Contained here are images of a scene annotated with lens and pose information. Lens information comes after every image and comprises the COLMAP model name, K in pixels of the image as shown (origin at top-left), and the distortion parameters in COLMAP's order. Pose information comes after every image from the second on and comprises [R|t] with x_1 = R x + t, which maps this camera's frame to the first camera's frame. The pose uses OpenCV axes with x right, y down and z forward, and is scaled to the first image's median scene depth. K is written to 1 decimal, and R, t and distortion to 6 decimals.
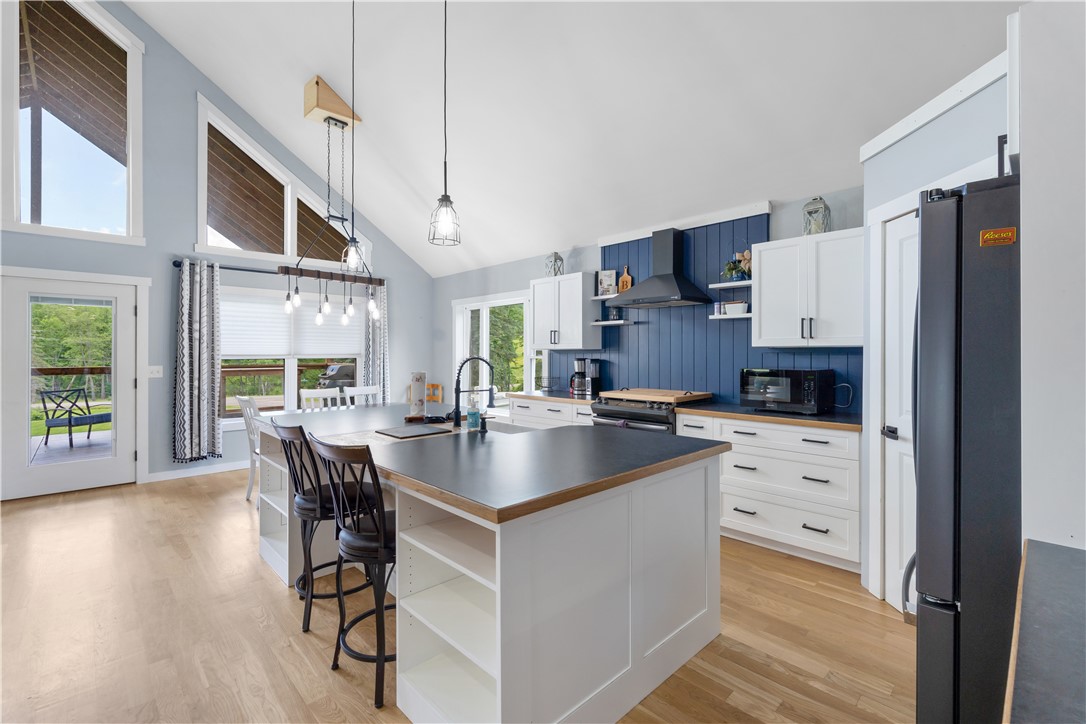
lens RADIAL K [[481.0, 0, 544.2], [0, 481.0, 352.1], [0, 0, 1]] dist [-0.001961, -0.000215]
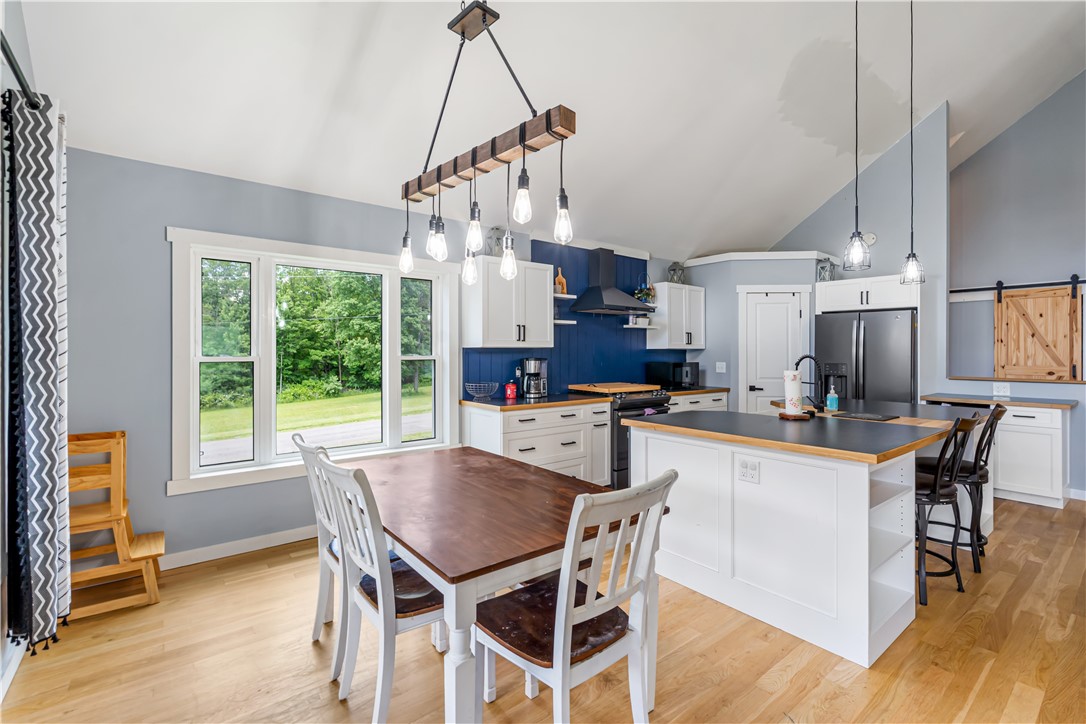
lens RADIAL K [[481.0, 0, 550.4], [0, 481.0, 351.2], [0, 0, 1]] dist [-0.001961, -0.000215]
pose [[0.095958, 0.002174, 0.995383, -0.780425], [-0.003208, 0.999993, -0.001875, 0.001376], [-0.995380, -0.003014, 0.095964, 0.835570]]
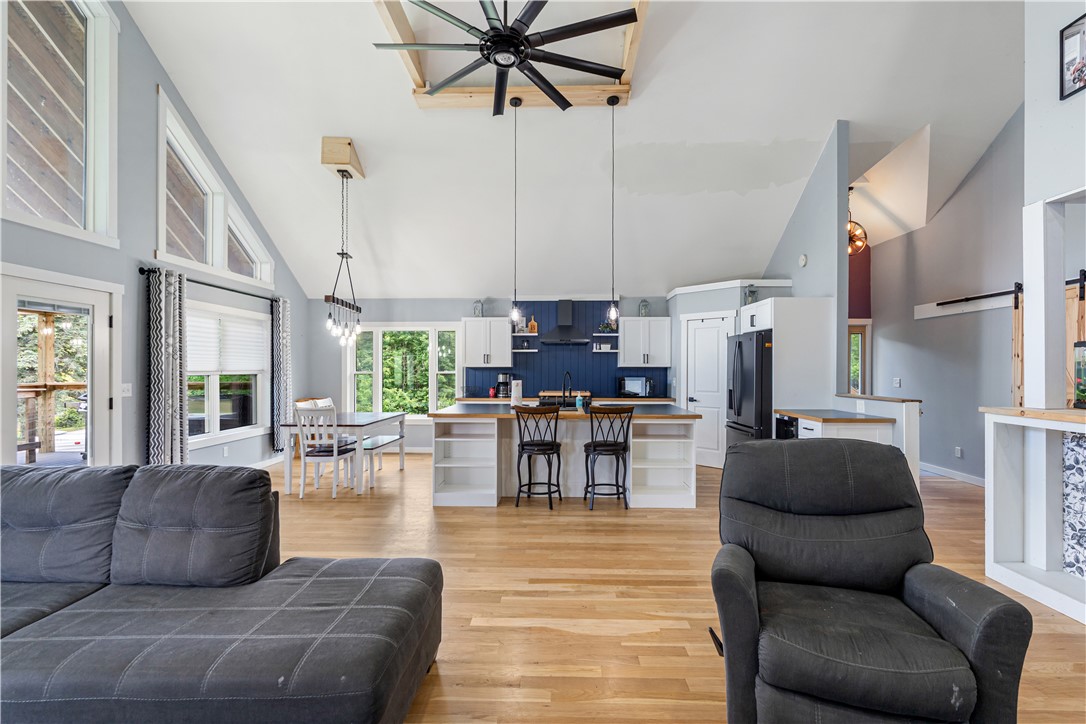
lens RADIAL K [[492.5, 0, 548.1], [0, 492.5, 367.7], [0, 0, 1]] dist [-0.001204, -0.000222]
pose [[0.716057, 0.003096, 0.698035, -0.863033], [-0.002725, 0.999995, -0.001640, -0.001736], [-0.698036, -0.000728, 0.716062, -0.201842]]
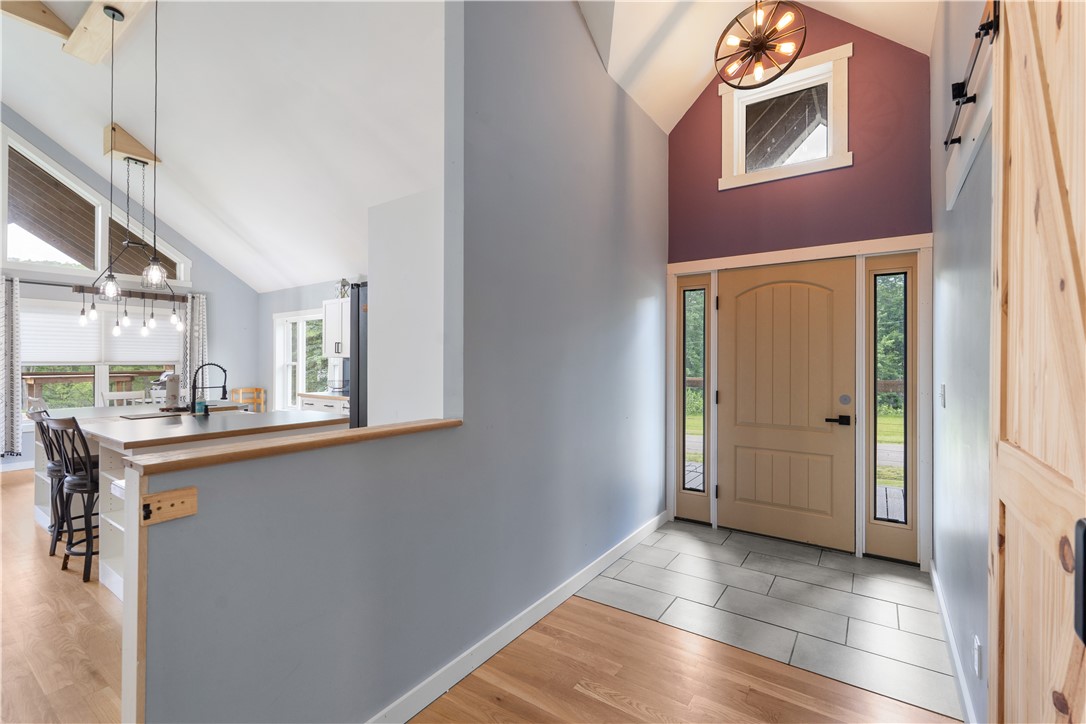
lens RADIAL K [[481.0, 0, 548.0], [0, 481.0, 358.0], [0, 0, 1]] dist [-0.001961, -0.000215]
pose [[0.981673, 0.002405, 0.190559, 0.304001], [-0.002000, 0.999995, -0.002318, -0.002549], [-0.190564, 0.001895, 0.981673, -0.306749]]
